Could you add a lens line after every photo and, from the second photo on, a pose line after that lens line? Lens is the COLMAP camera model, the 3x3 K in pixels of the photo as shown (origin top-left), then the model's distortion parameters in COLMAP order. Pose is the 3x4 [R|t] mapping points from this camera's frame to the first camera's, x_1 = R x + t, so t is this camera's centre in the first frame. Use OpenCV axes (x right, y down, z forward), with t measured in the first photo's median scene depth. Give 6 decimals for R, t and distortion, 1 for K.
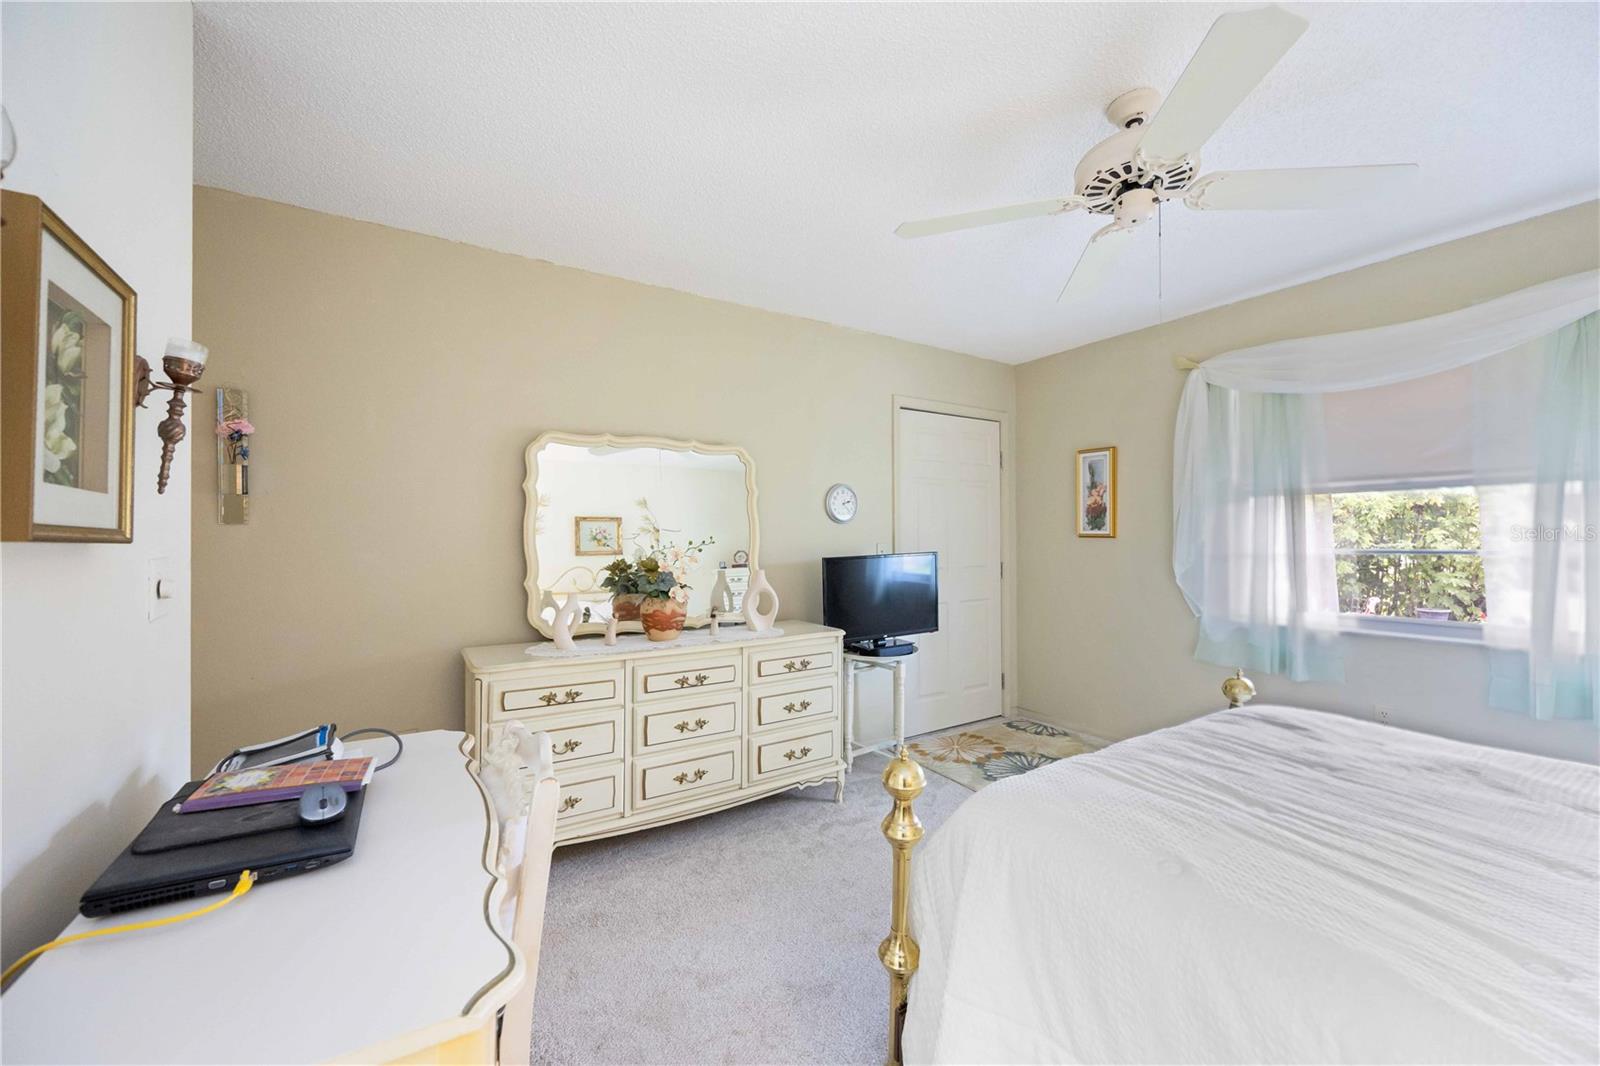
lens RADIAL K [[616.0, 0, 806.7], [0, 616.0, 534.3], [0, 0, 1]] dist [-0.001240, 0.000534]
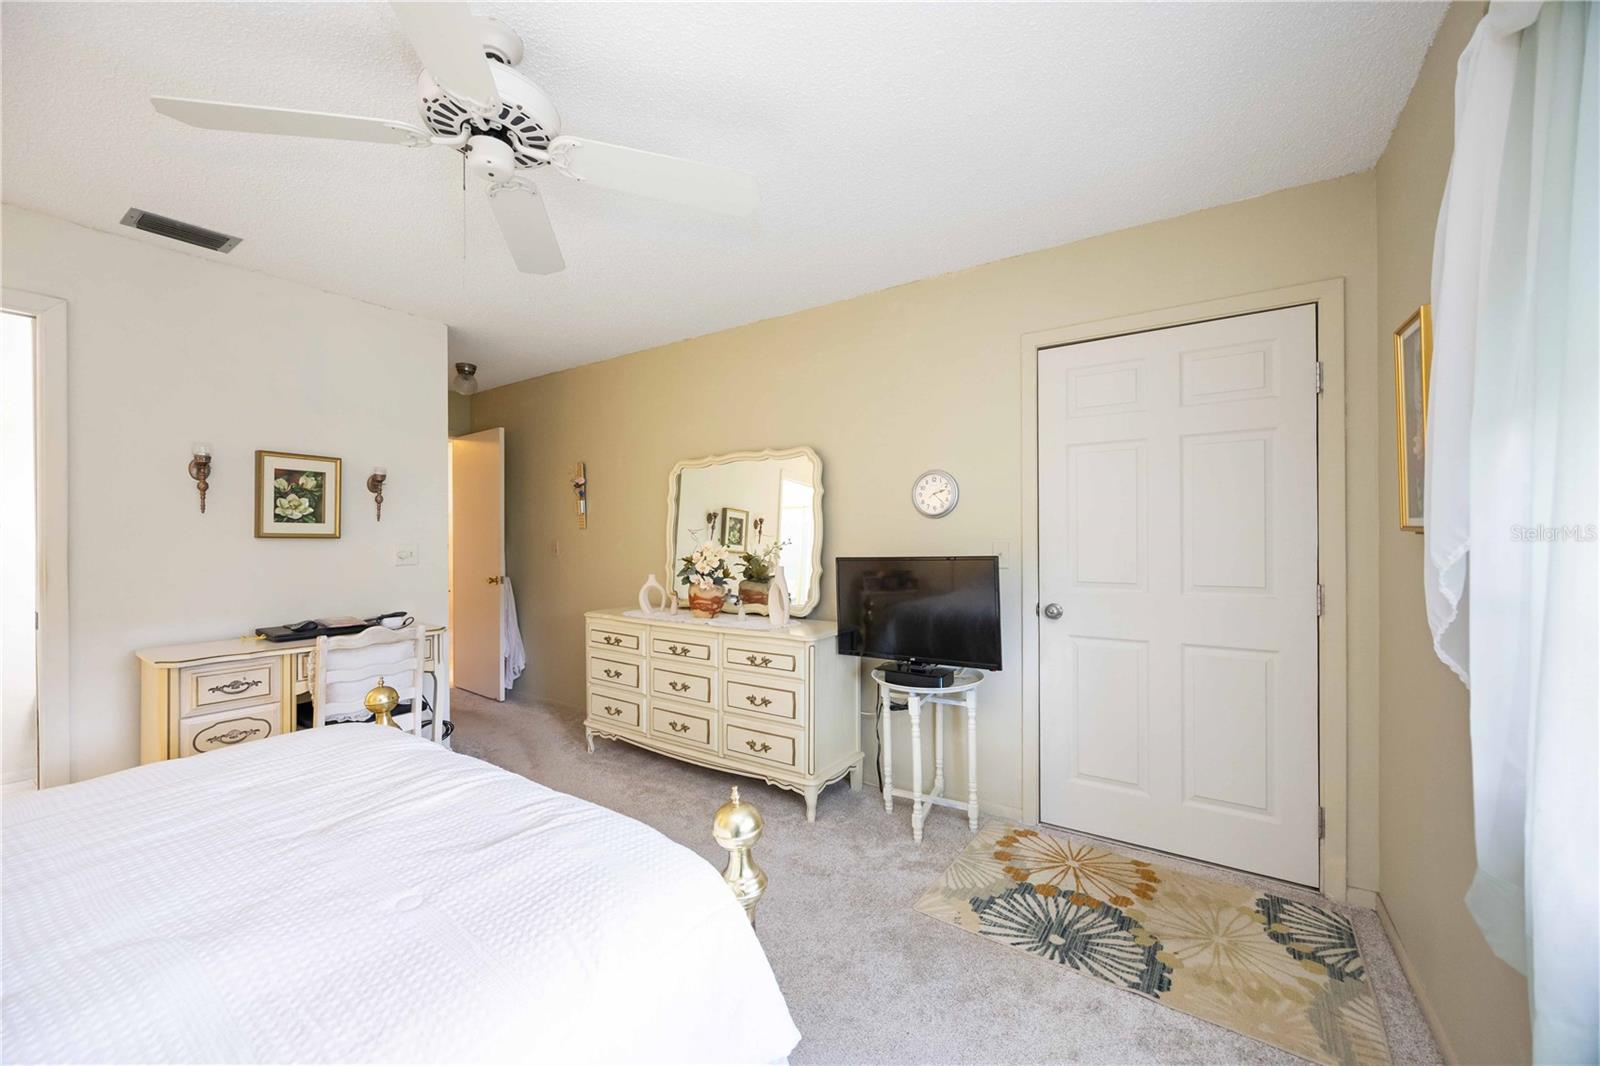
lens RADIAL K [[616.0, 0, 805.9], [0, 616.0, 536.1], [0, 0, 1]] dist [-0.001240, 0.000534]
pose [[0.400724, -0.007629, -0.916167, 0.760605], [0.005448, 0.999967, -0.005944, 0.010816], [0.916183, -0.002610, 0.400752, 0.527788]]
